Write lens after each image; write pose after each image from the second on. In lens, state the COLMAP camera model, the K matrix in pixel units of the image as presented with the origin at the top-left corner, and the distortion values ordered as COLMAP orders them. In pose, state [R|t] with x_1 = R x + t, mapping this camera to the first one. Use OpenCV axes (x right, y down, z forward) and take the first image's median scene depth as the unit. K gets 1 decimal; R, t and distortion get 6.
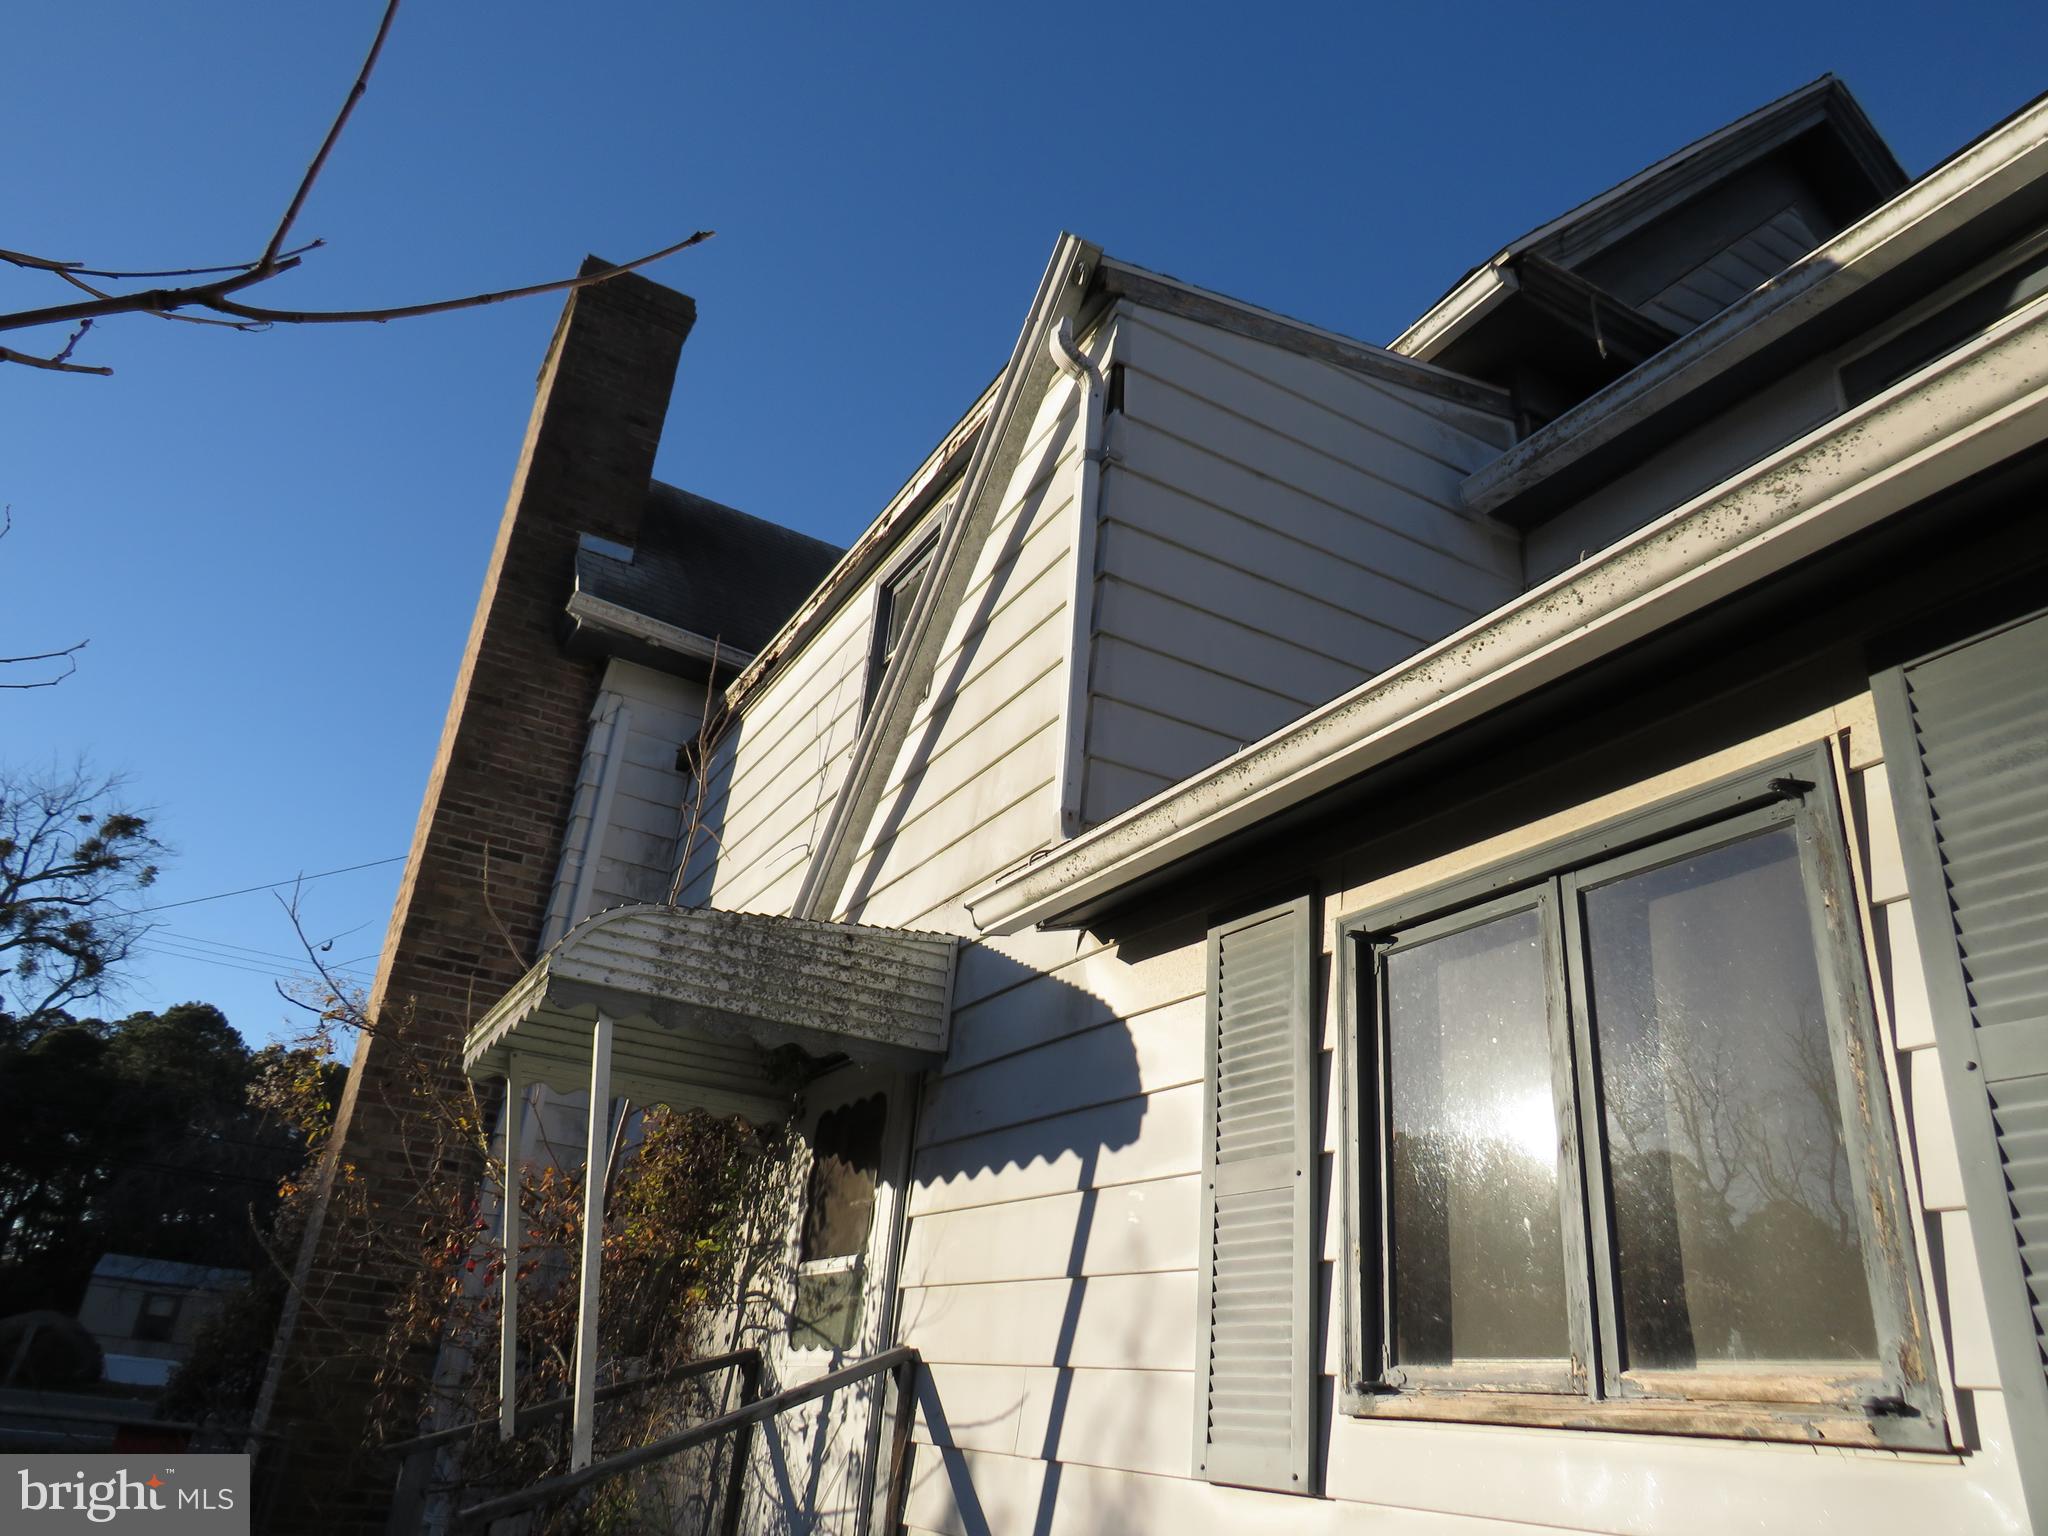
lens RADIAL K [[1474.9, 0, 1018.9], [0, 1474.9, 769.8], [0, 0, 1]] dist [0.012812, -0.006013]
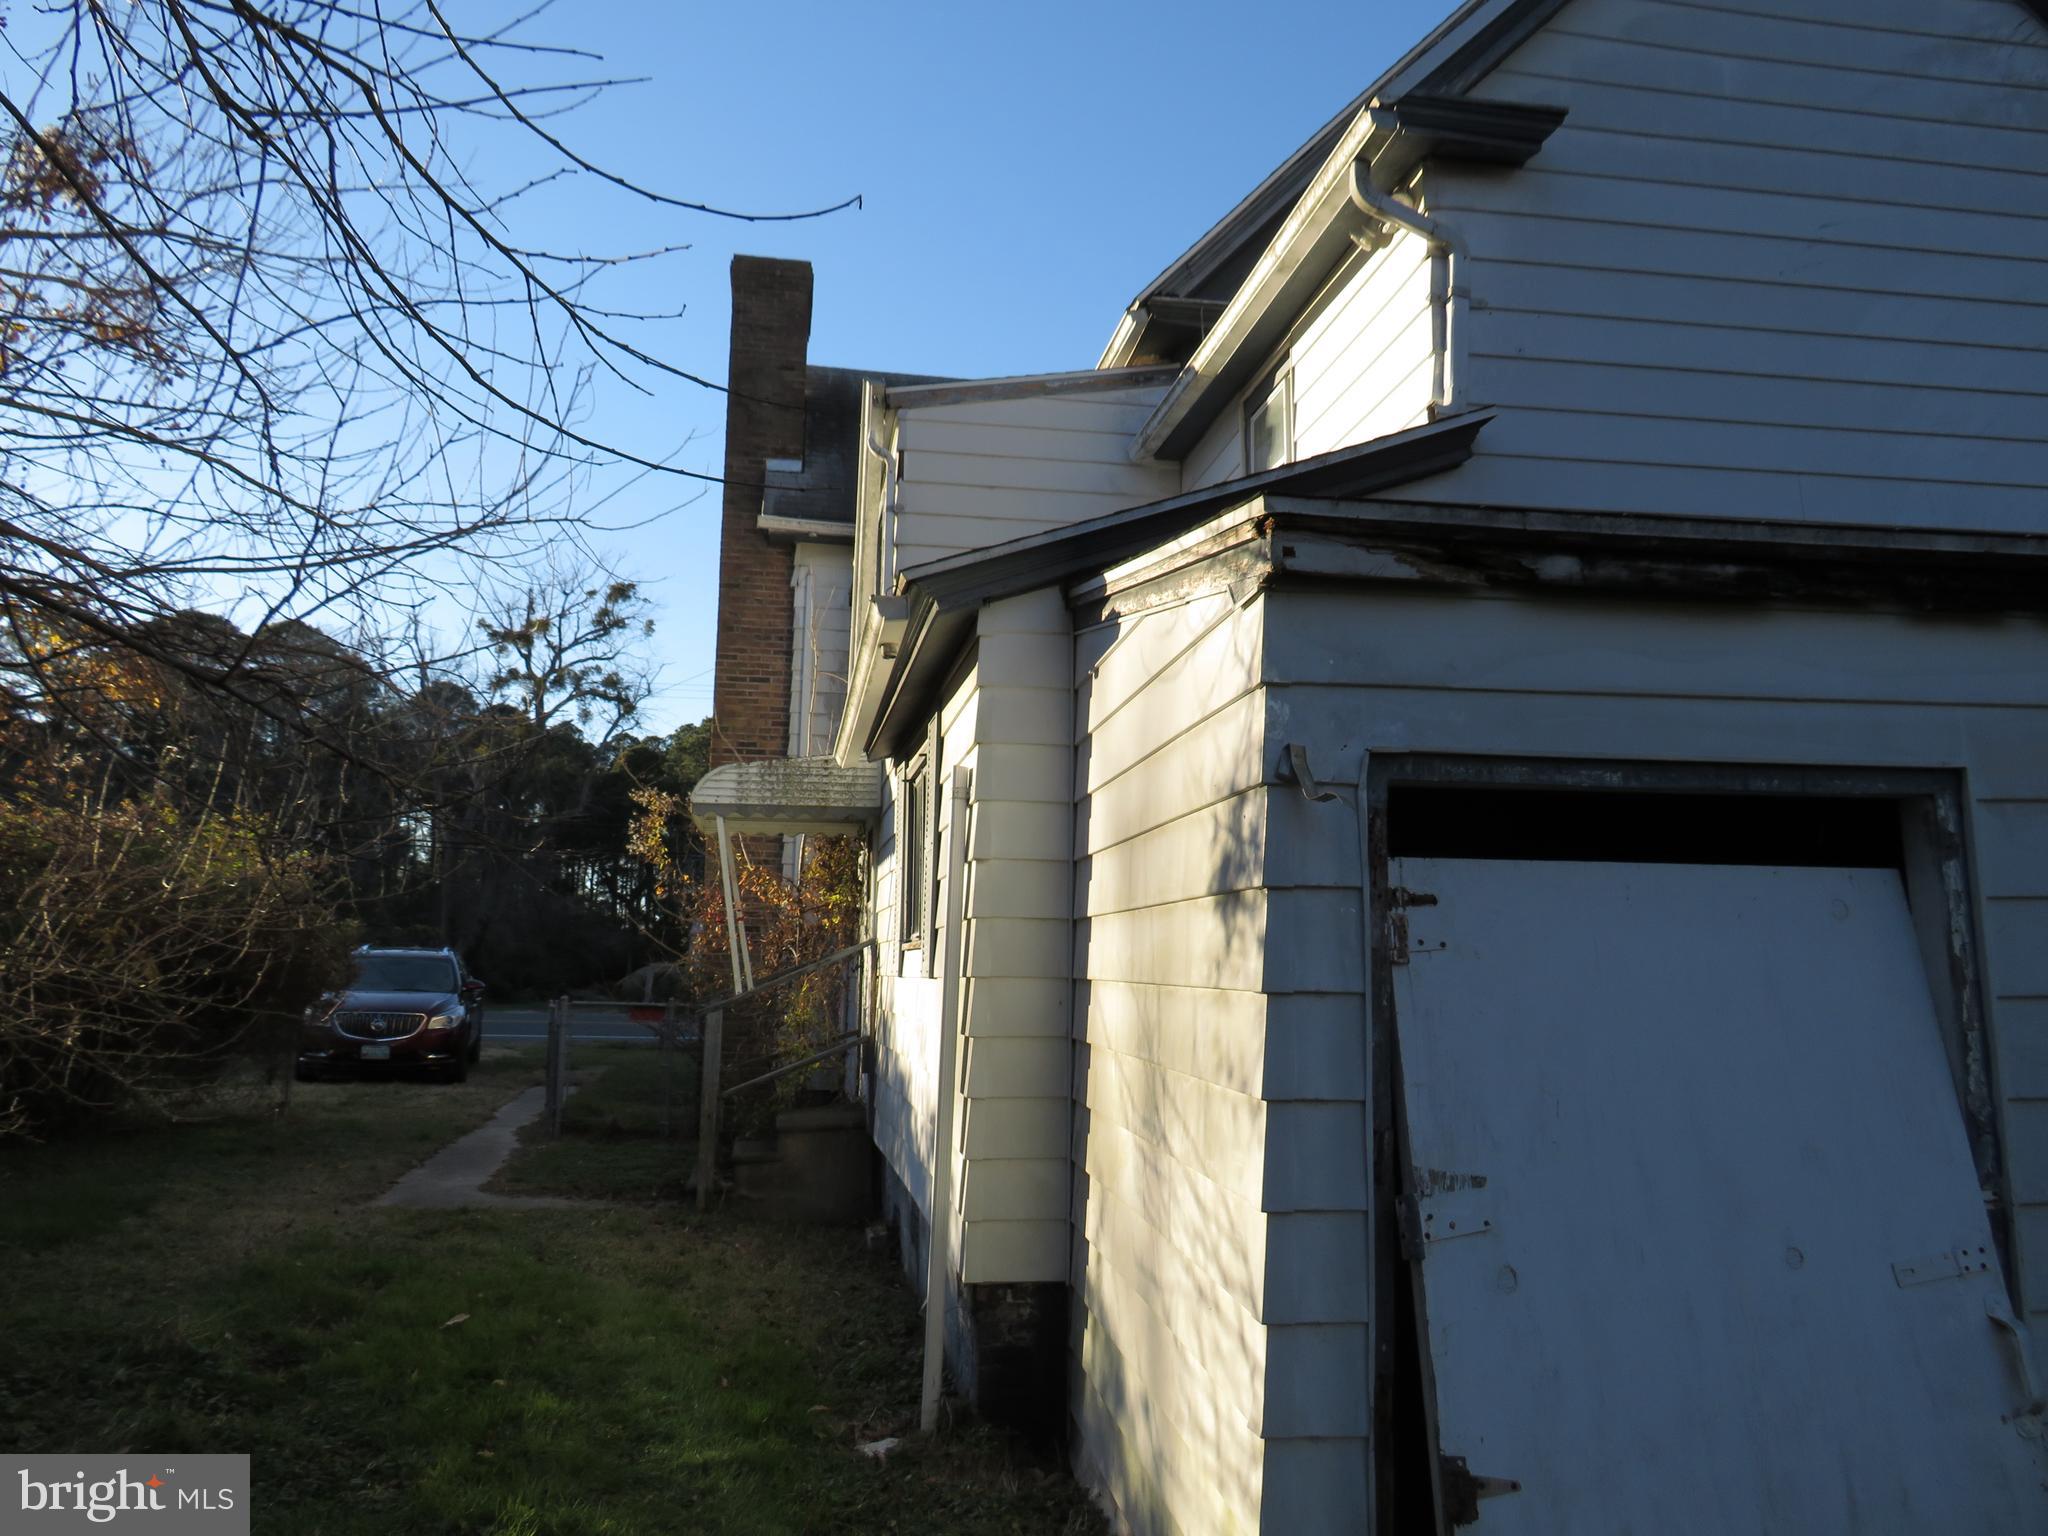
lens RADIAL K [[1474.9, 0, 1023.0], [0, 1474.9, 761.4], [0, 0, 1]] dist [0.012812, -0.006013]
pose [[0.941780, -0.127817, -0.310986, 0.385332], [0.200952, 0.955529, 0.215829, -0.136259], [0.269570, -0.265756, 0.925584, -0.423047]]
